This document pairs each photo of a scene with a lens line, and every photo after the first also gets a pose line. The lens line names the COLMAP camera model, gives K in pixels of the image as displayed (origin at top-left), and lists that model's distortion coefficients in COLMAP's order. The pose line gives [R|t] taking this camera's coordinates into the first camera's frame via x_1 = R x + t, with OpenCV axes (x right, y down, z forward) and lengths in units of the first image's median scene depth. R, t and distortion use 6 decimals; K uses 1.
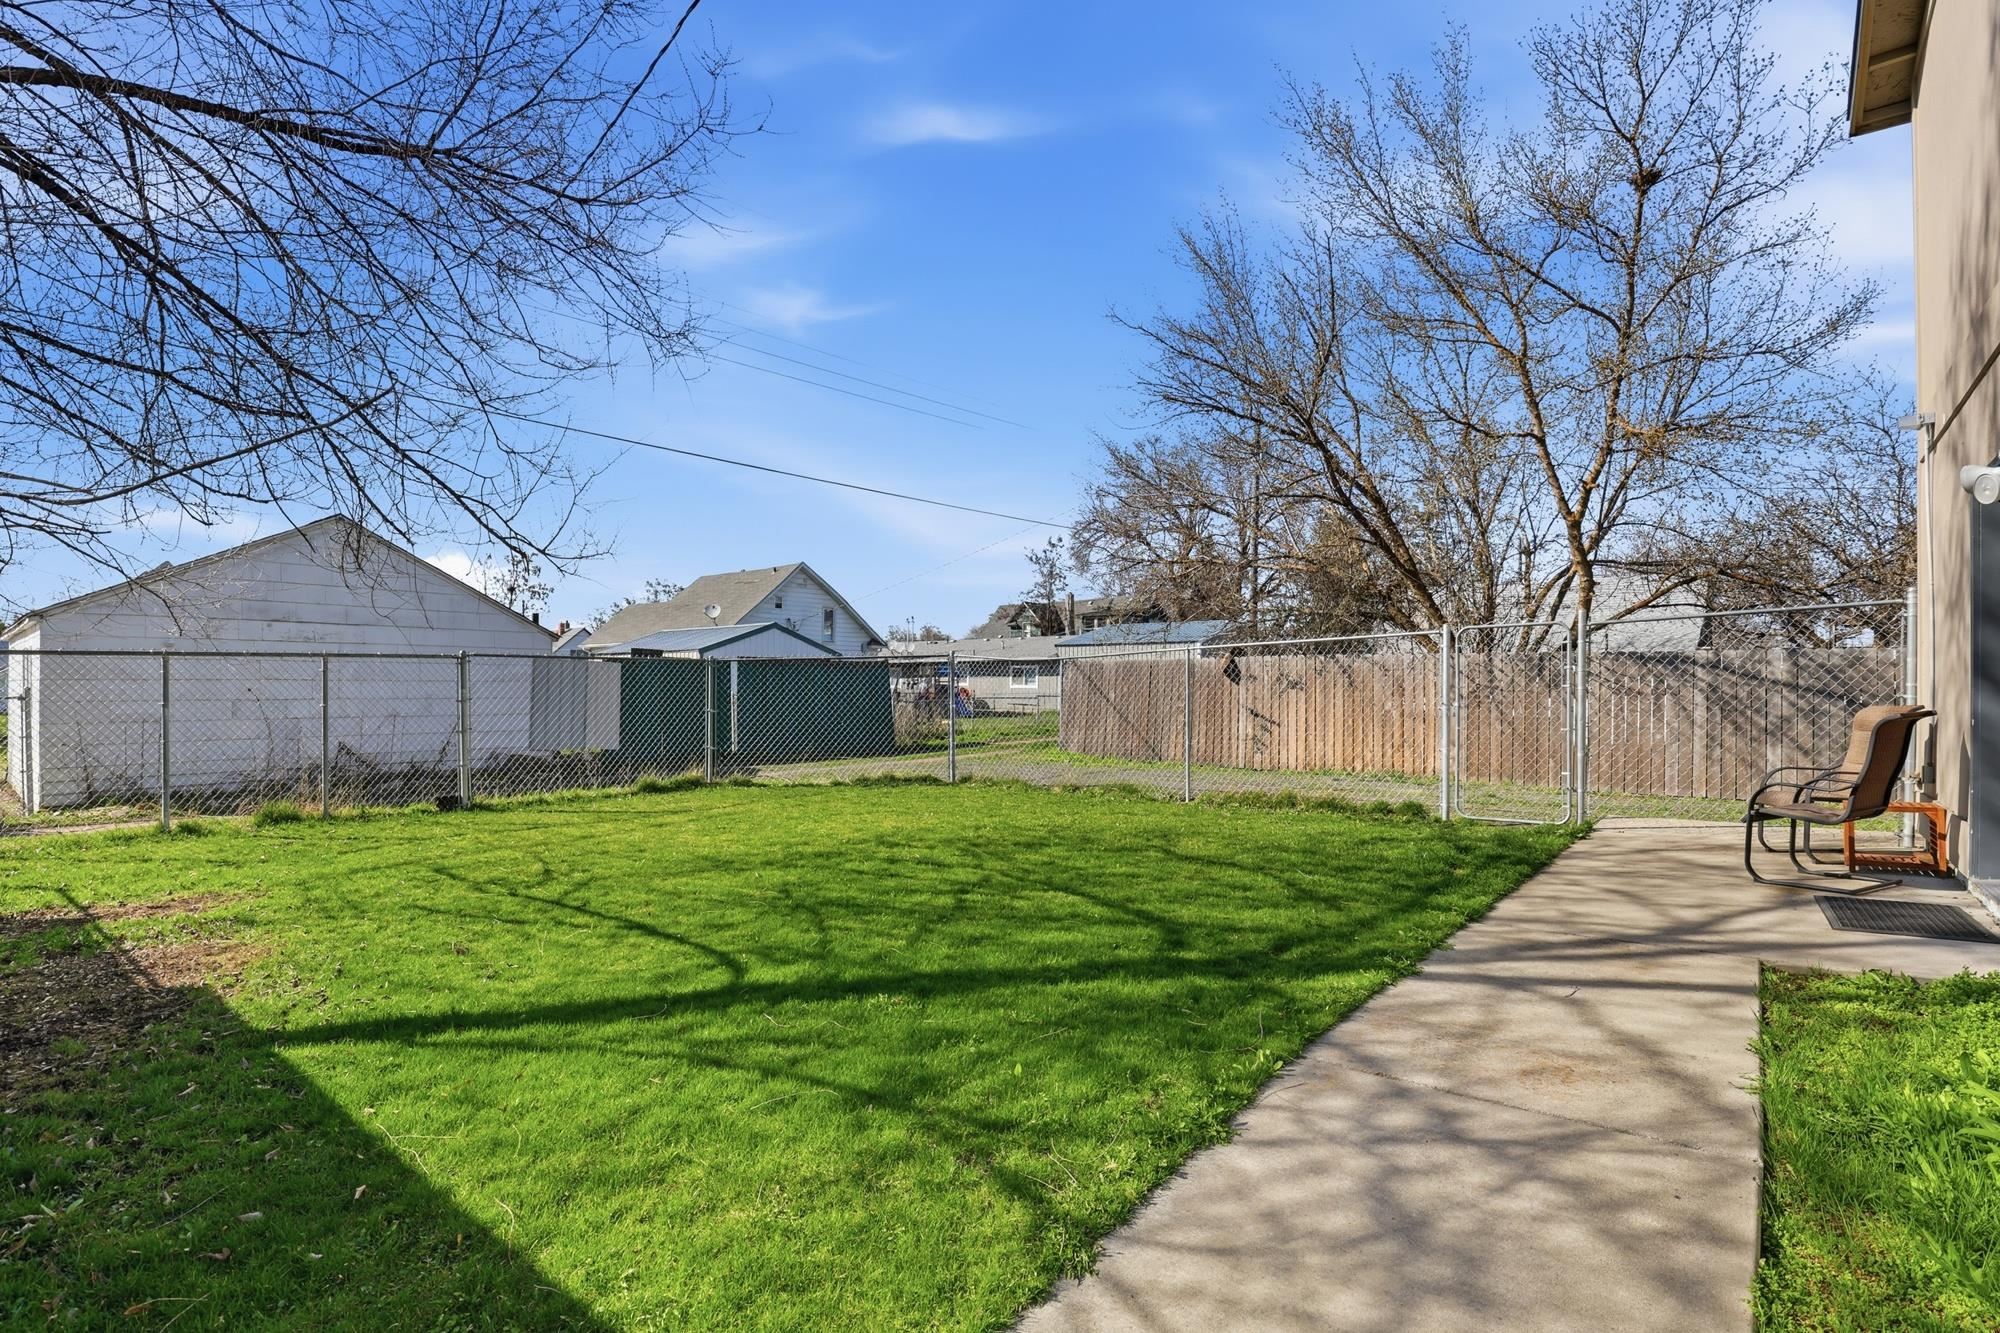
lens RADIAL K [[931.5, 0, 1006.7], [0, 931.5, 671.8], [0, 0, 1]] dist [-0.040899, 0.006737]
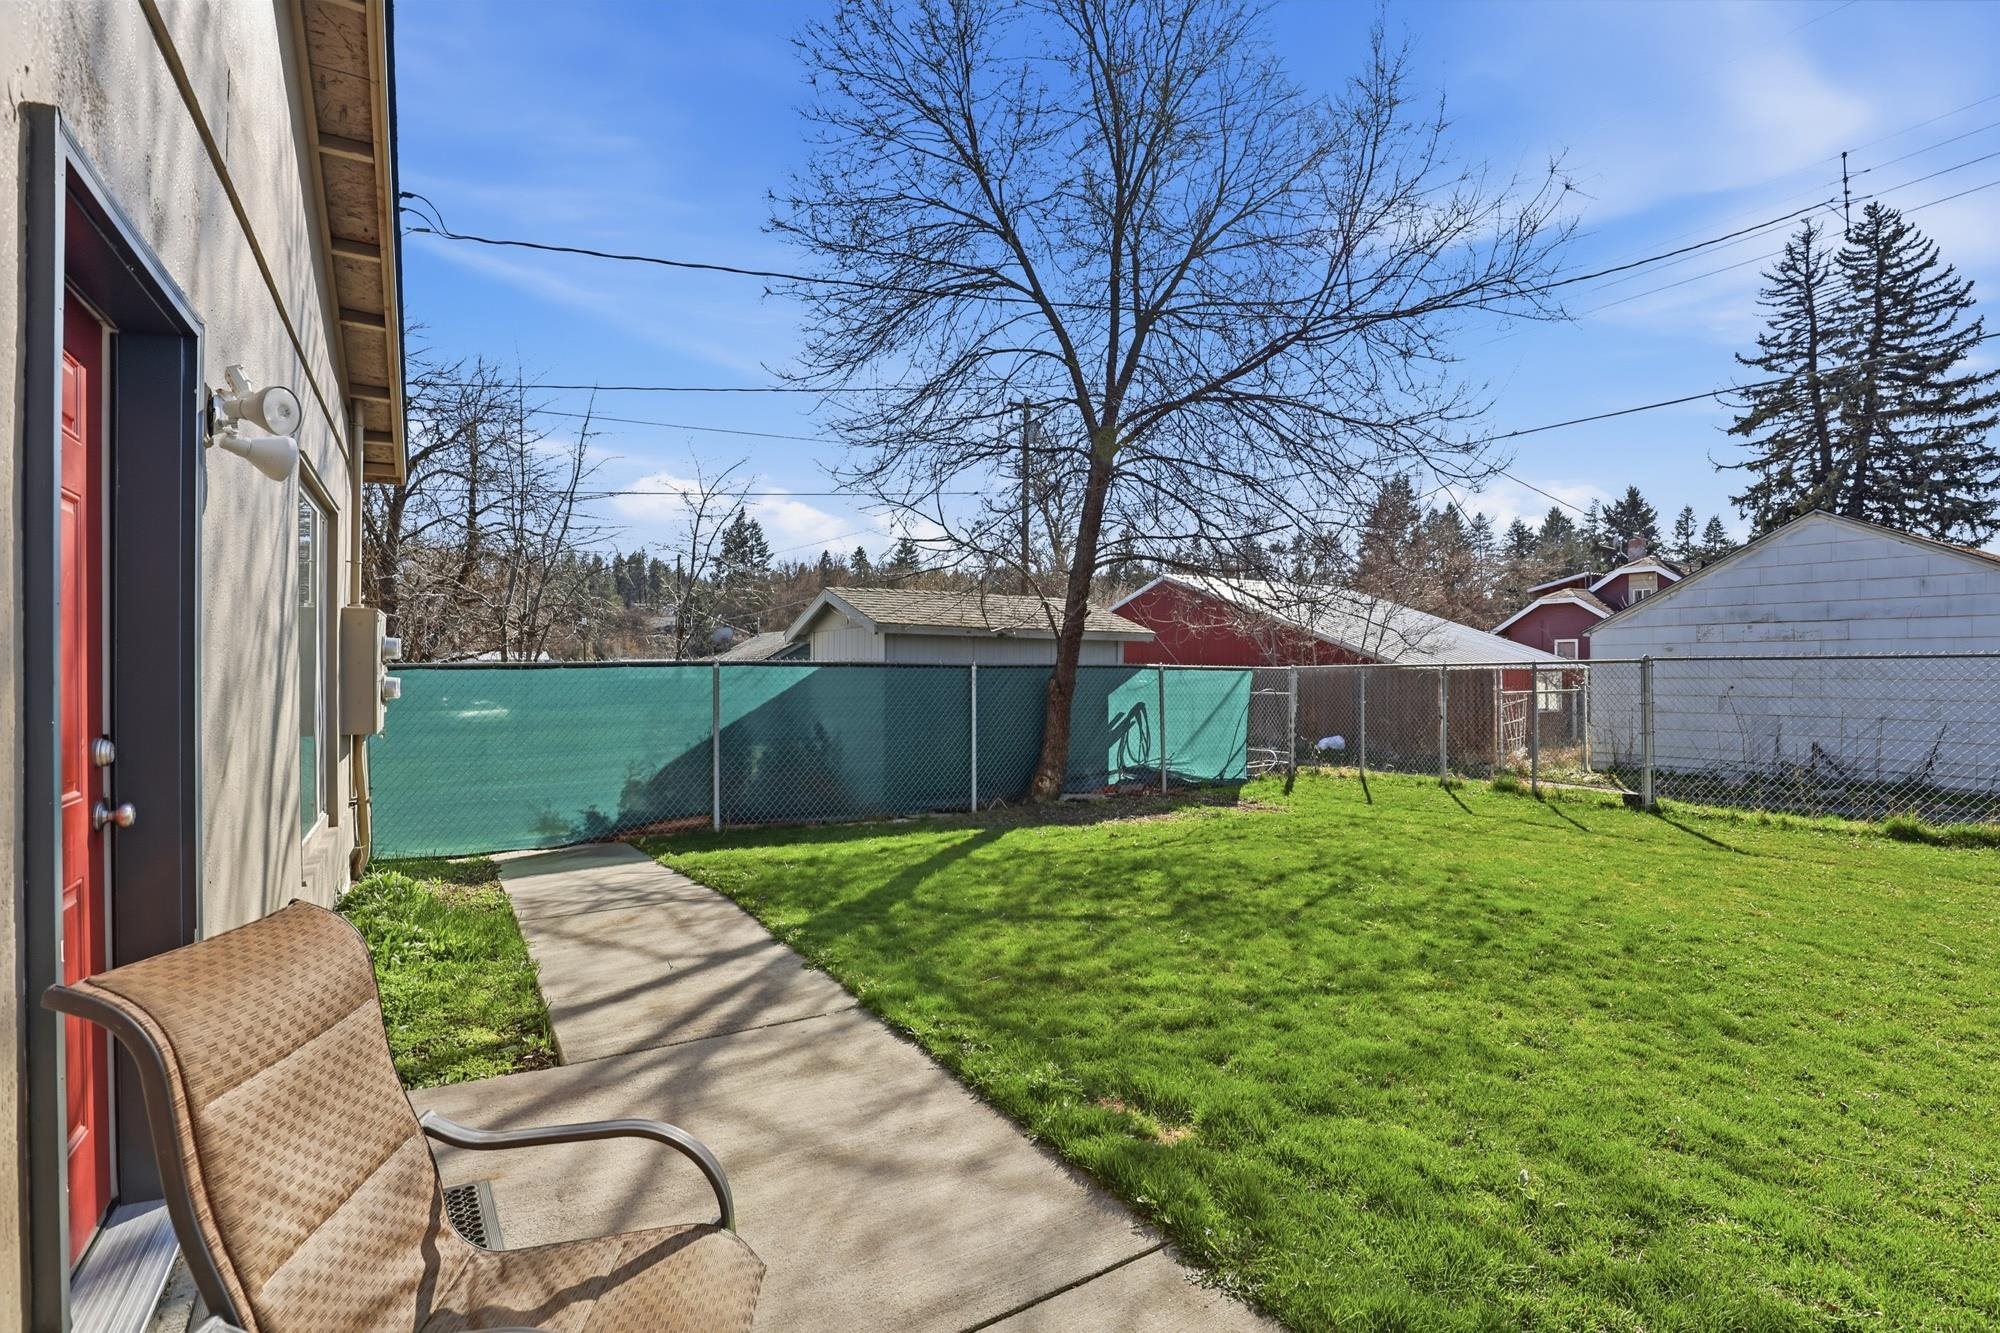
lens RADIAL K [[931.5, 0, 1006.7], [0, 931.5, 671.8], [0, 0, 1]] dist [-0.040899, 0.006737]
pose [[-0.314637, -0.000323, -0.949212, 1.614250], [0.018273, 0.999813, -0.006397, -0.028804], [0.949036, -0.019358, -0.314572, 1.768828]]
